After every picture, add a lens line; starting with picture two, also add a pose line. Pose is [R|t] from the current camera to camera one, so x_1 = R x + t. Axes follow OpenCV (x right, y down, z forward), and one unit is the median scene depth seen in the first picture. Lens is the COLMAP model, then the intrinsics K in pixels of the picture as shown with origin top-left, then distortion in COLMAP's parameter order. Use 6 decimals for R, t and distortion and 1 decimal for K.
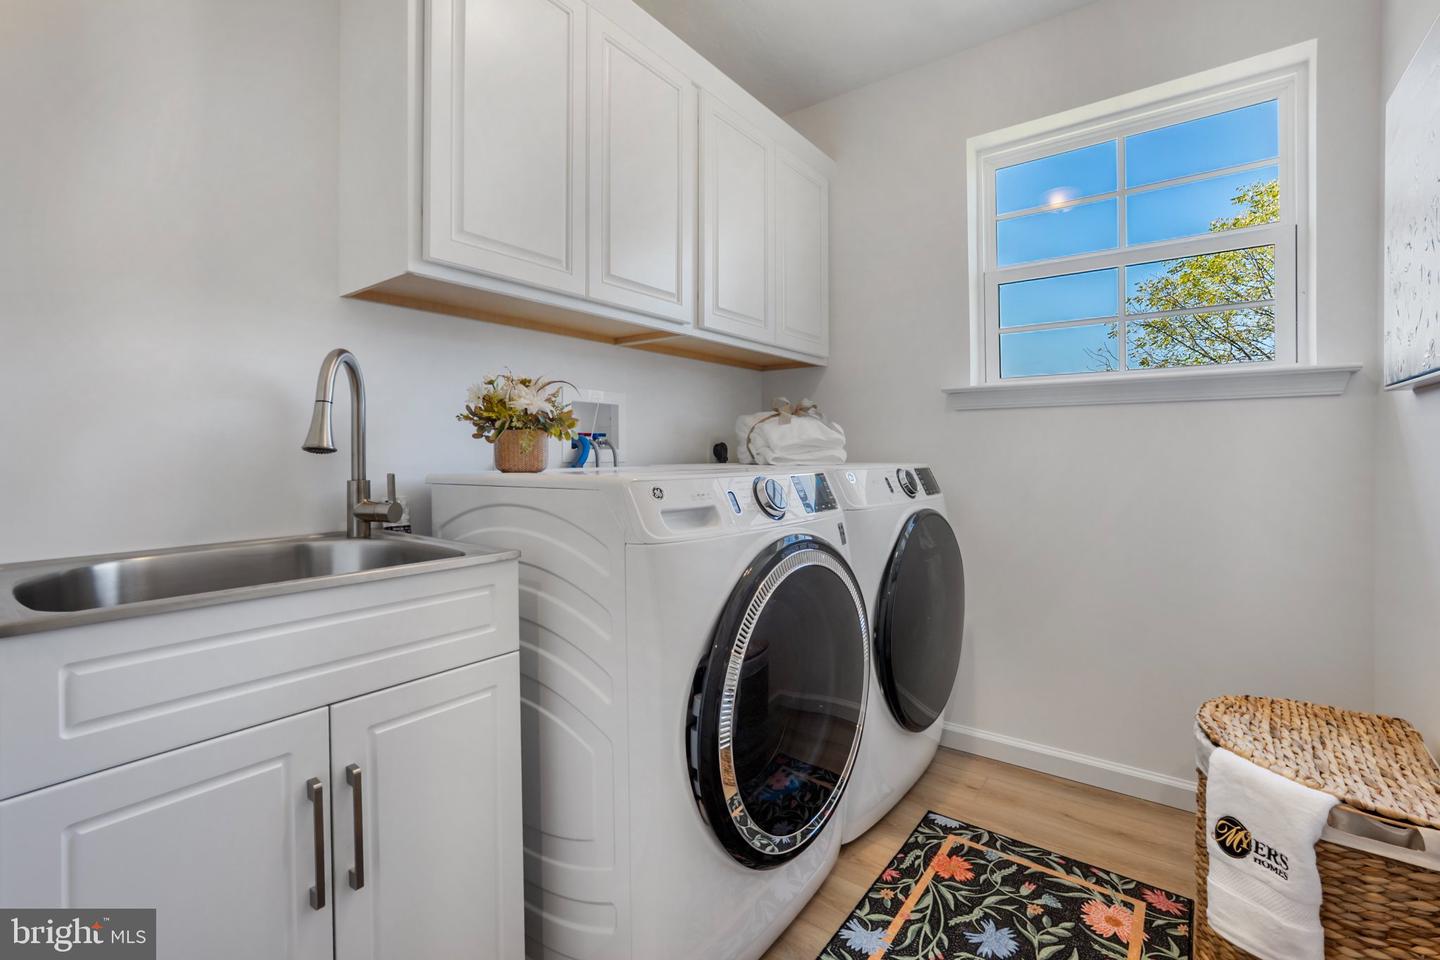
lens RADIAL K [[627.3, 0, 720.1], [0, 627.3, 455.3], [0, 0, 1]] dist [-0.042659, 0.010871]
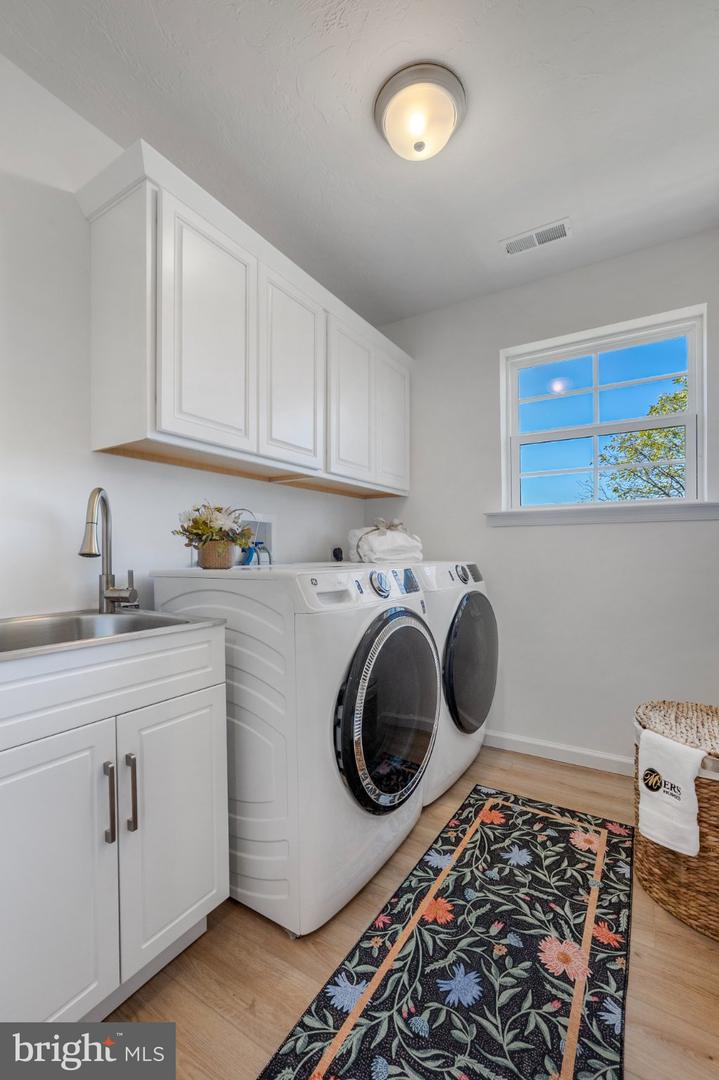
lens RADIAL K [[470.5, 0, 358.3], [0, 470.5, 554.5], [0, 0, 1]] dist [-0.042659, 0.010871]
pose [[0.995937, -0.001850, 0.090037, -0.077077], [0.001622, 0.999995, 0.002601, -0.010253], [-0.090041, -0.002444, 0.995935, -0.169325]]
